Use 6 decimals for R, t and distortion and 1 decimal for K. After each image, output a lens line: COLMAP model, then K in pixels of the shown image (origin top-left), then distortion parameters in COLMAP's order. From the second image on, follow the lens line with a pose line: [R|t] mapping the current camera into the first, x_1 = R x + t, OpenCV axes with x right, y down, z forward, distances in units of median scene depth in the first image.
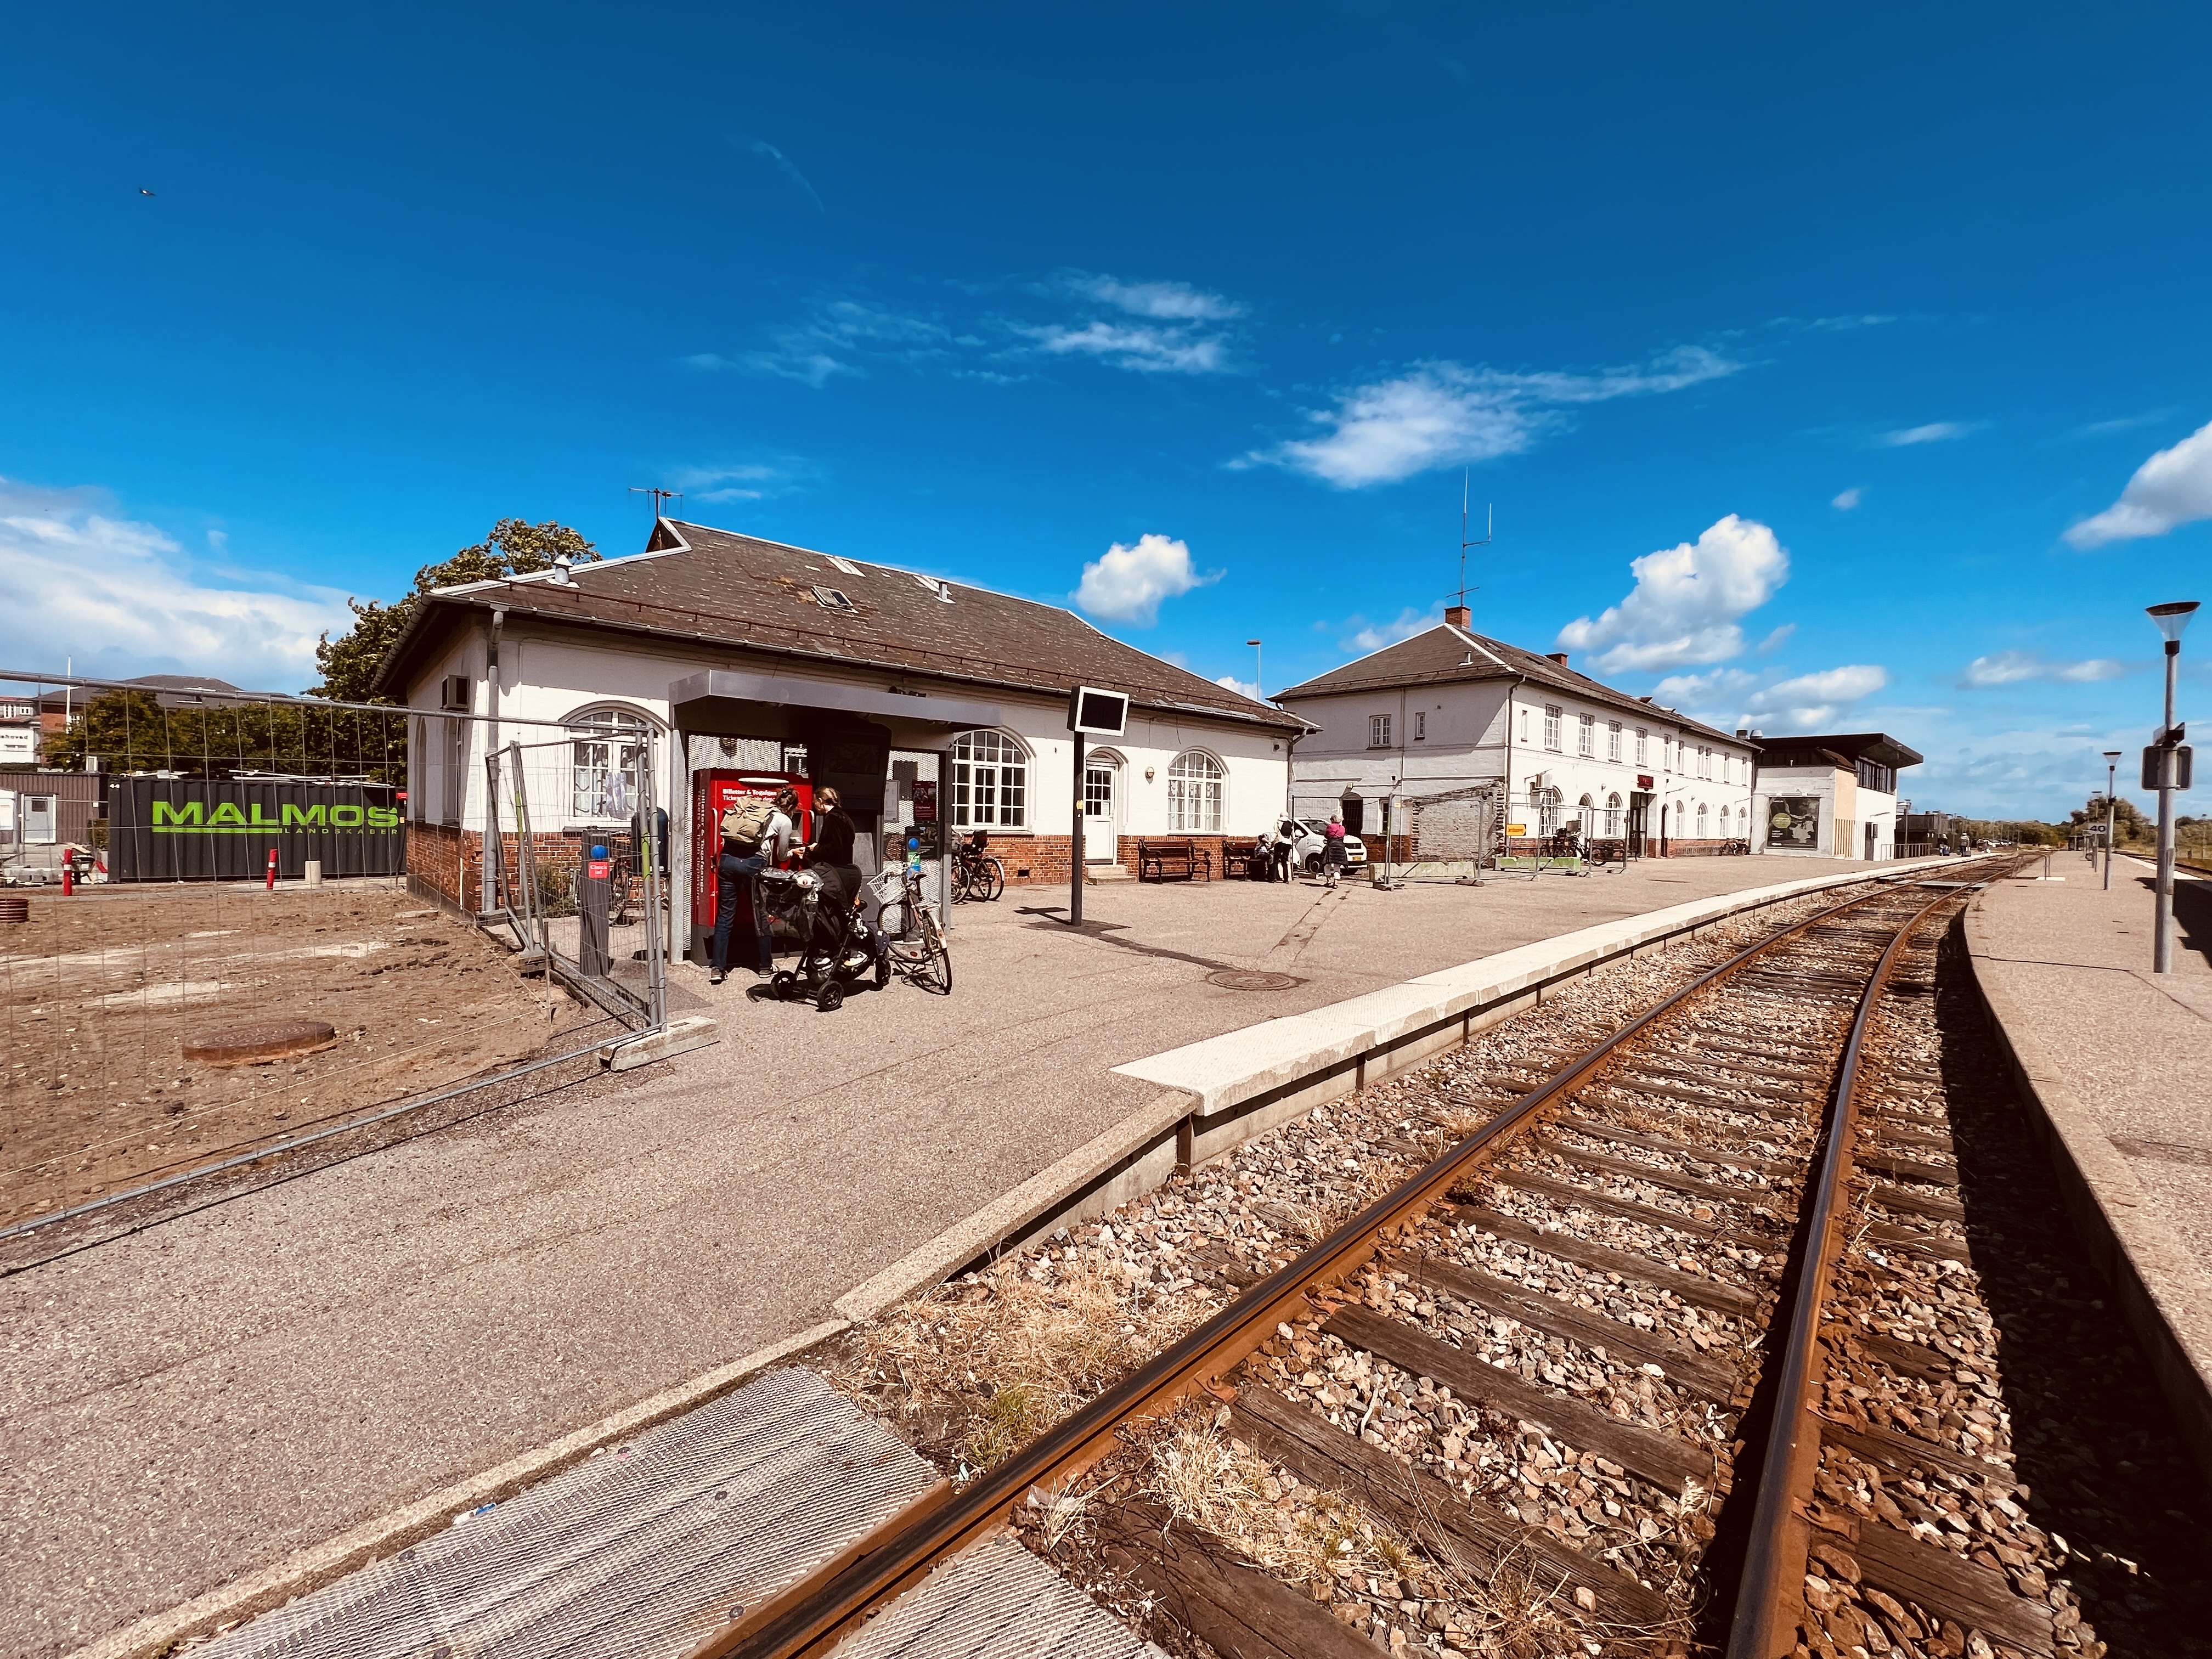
lens RADIAL K [[880.0, 0, 1093.6], [0, 880.0, 824.9], [0, 0, 1]] dist [-0.003900, -0.000439]
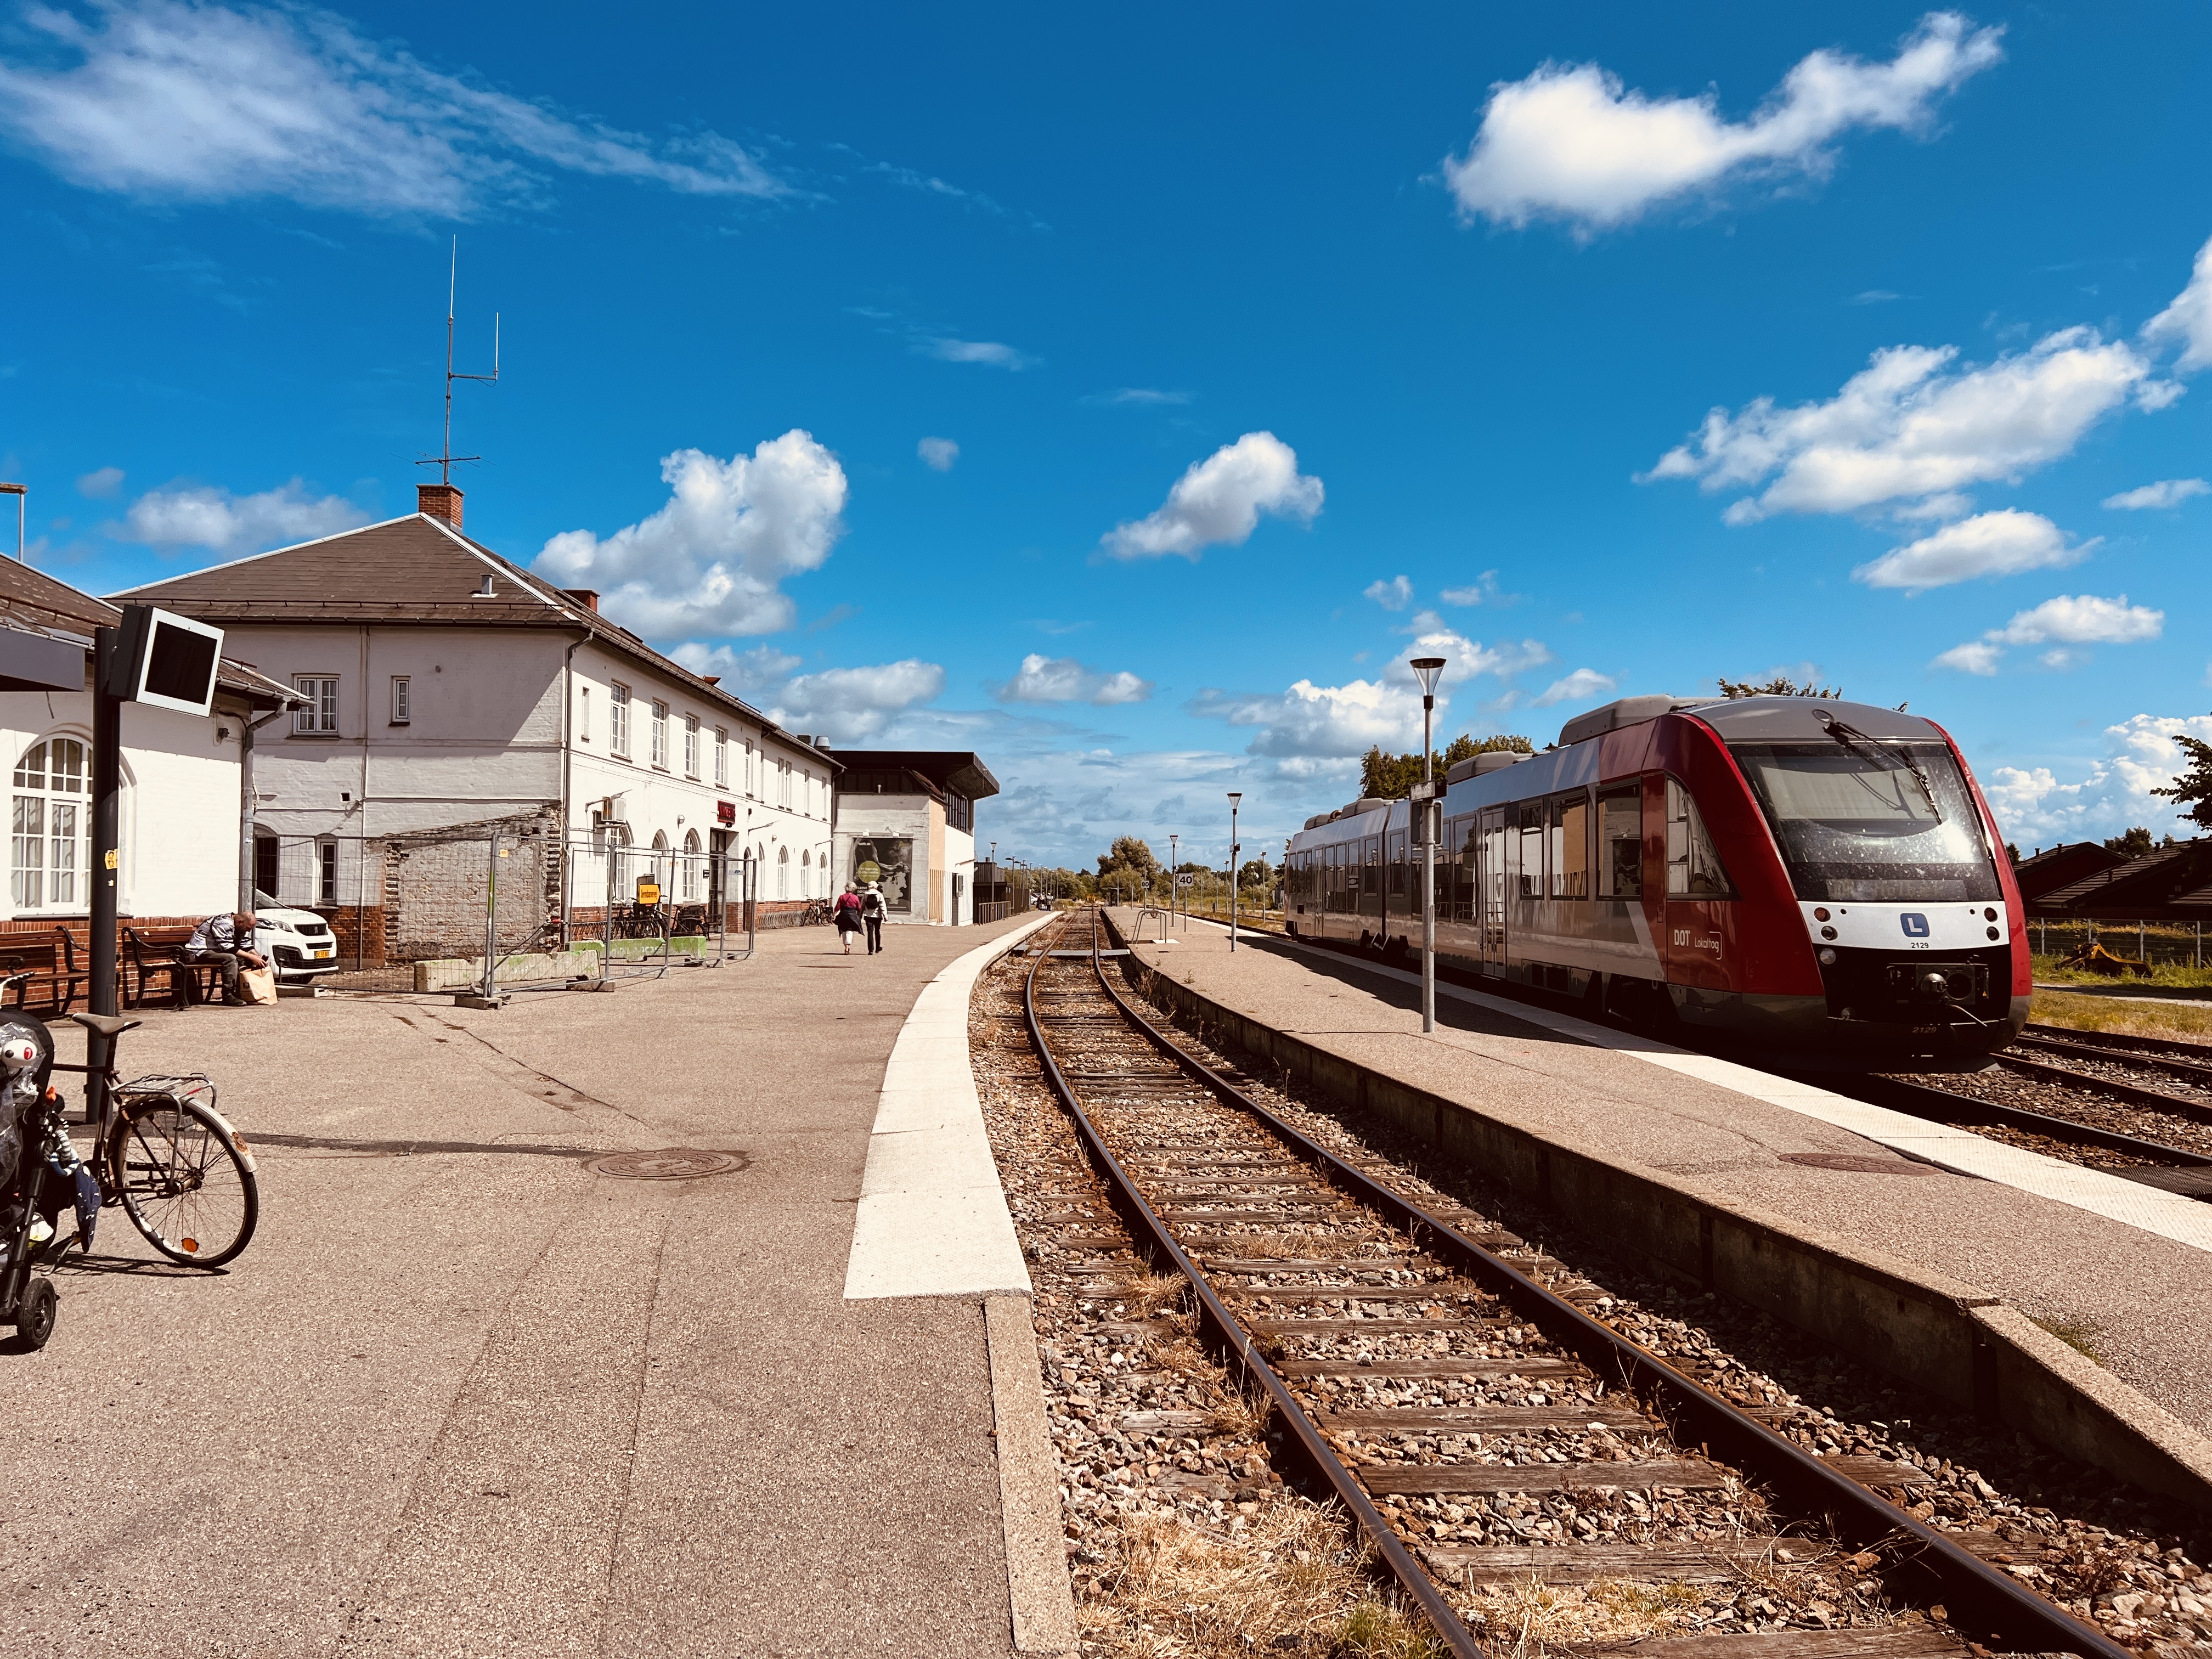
lens RADIAL K [[1646.1, 0, 1127.1], [0, 1646.1, 764.9], [0, 0, 1]] dist [0.026074, -0.032766]
pose [[0.658764, 0.042967, 0.751122, -0.041523], [0.010377, 0.997754, -0.066176, -0.001113], [-0.752278, 0.051389, 0.656838, 0.003295]]
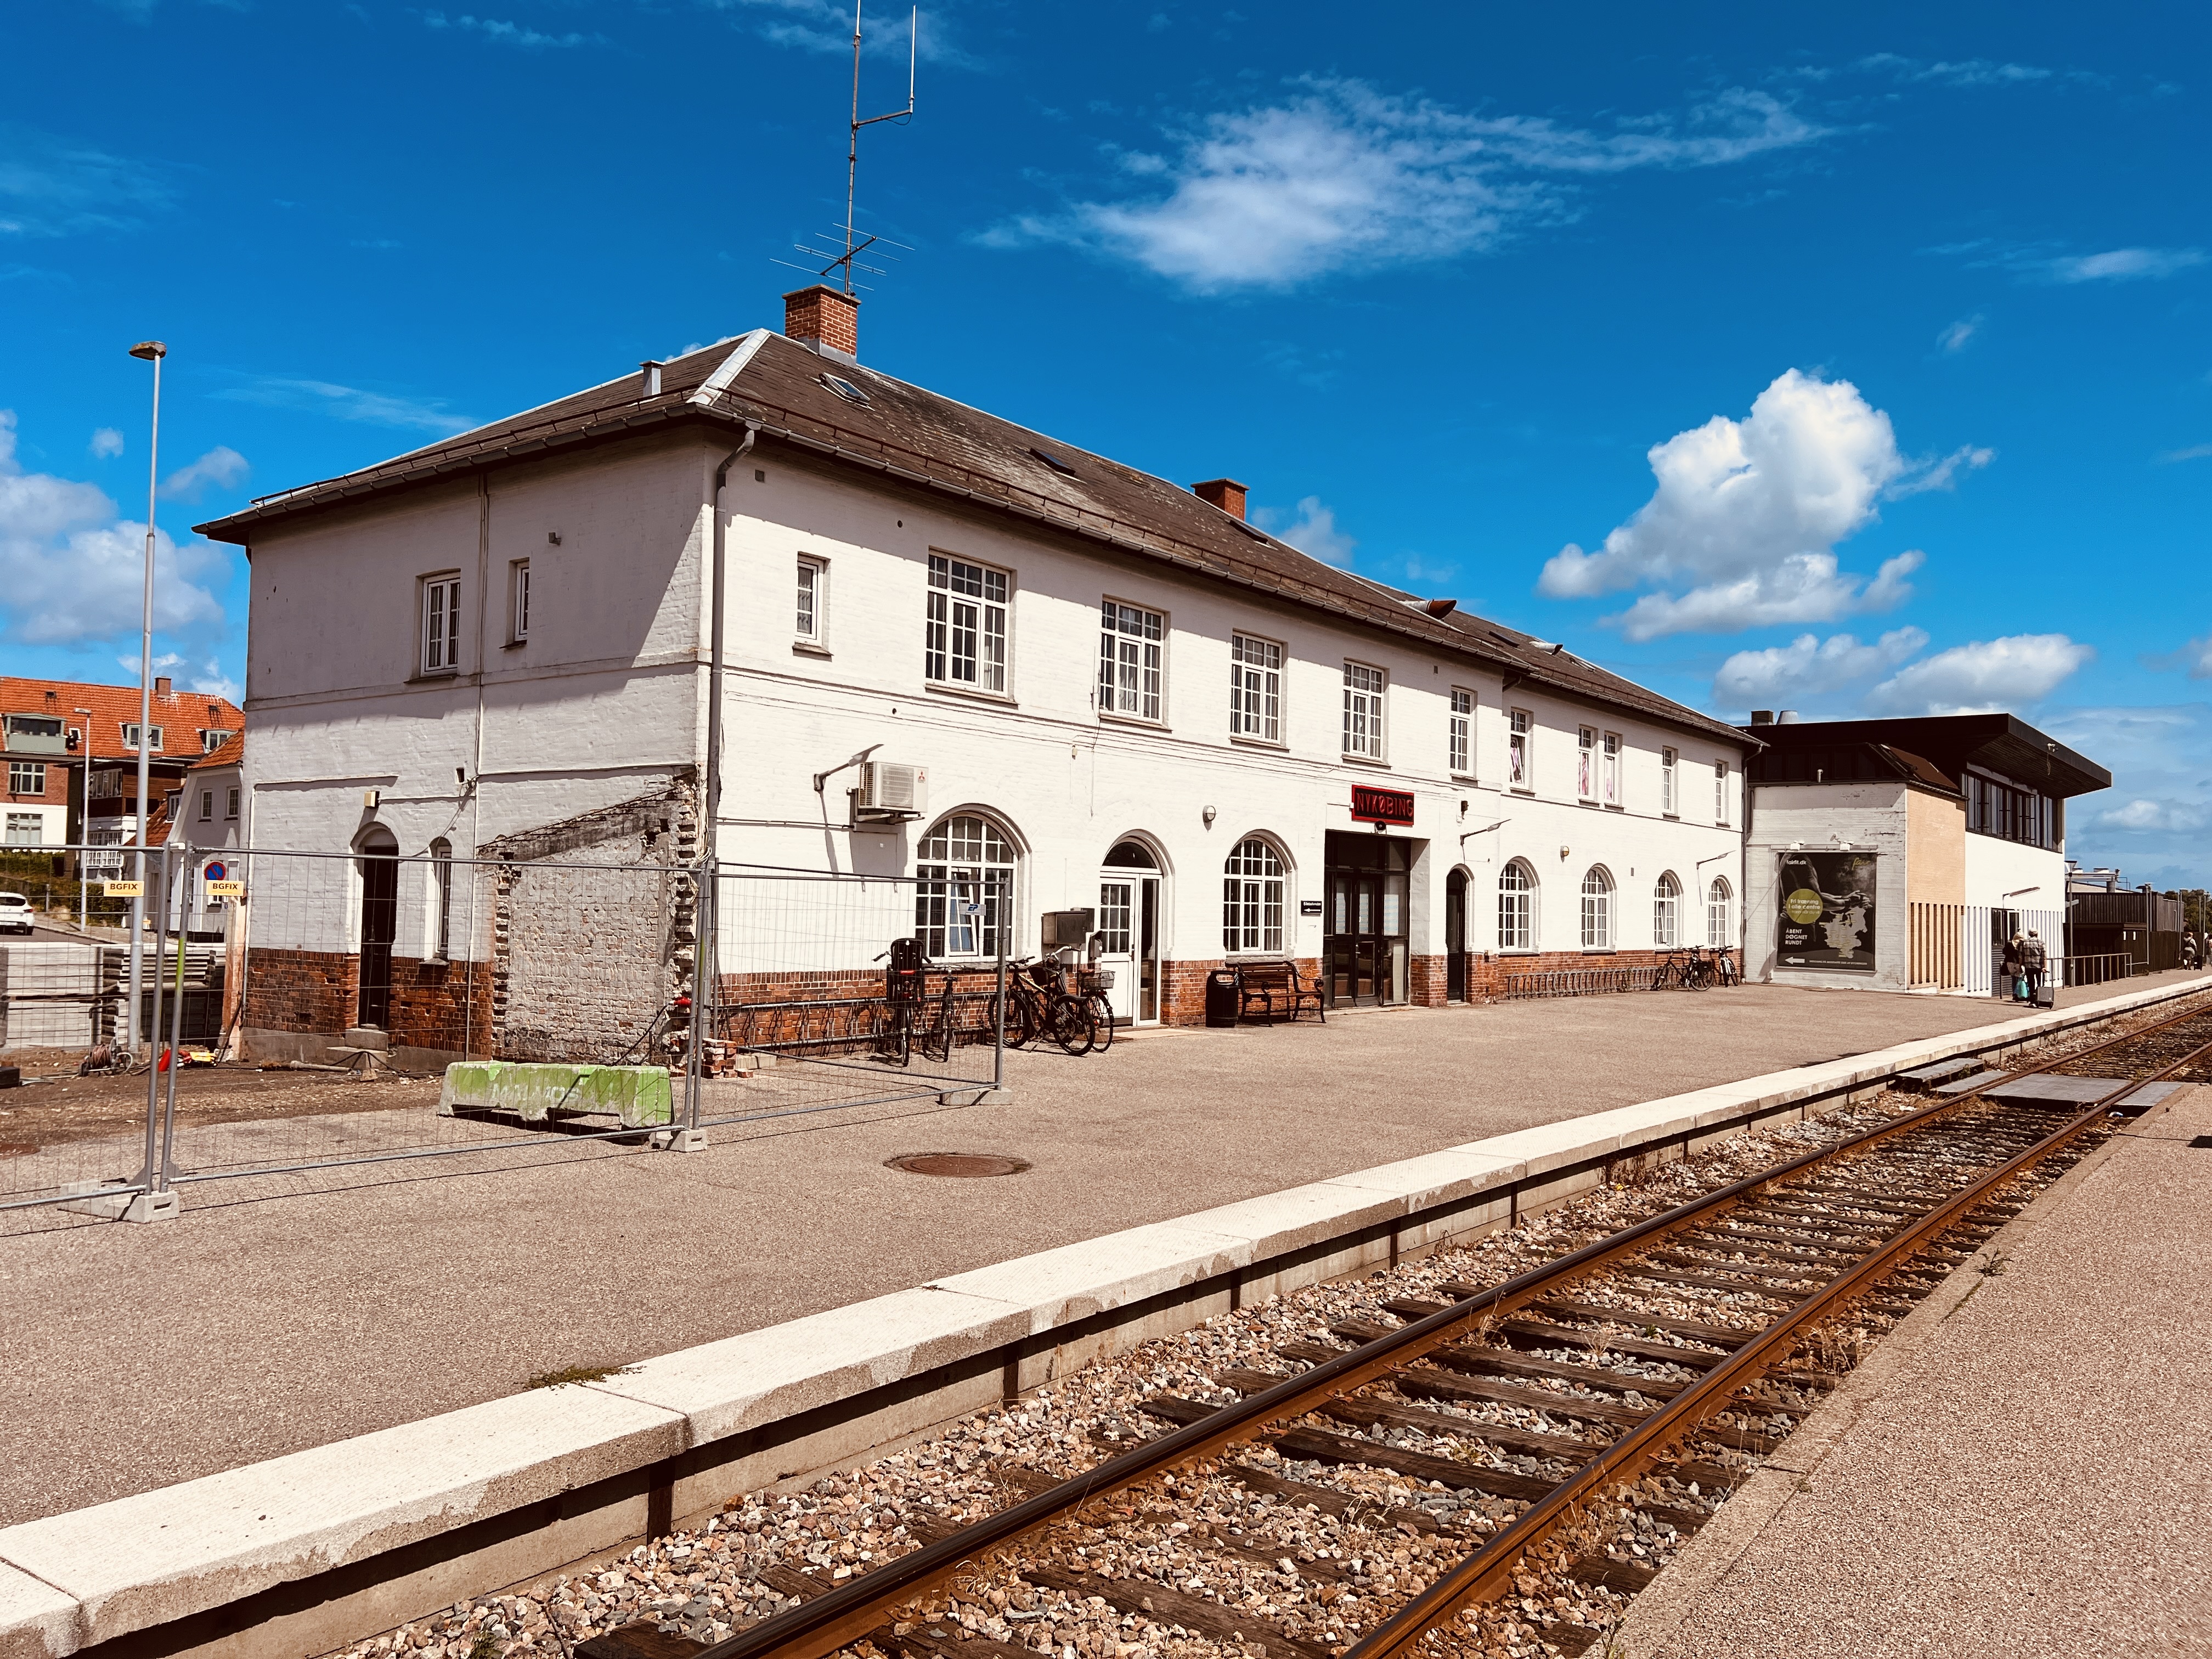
lens RADIAL K [[1646.1, 0, 1110.4], [0, 1646.1, 701.0], [0, 0, 1]] dist [0.026074, -0.032766]
pose [[0.981957, 0.020333, 0.188007, 0.207554], [0.003820, 0.991867, -0.127218, -0.002087], [-0.189065, 0.125640, 0.973894, 0.179424]]
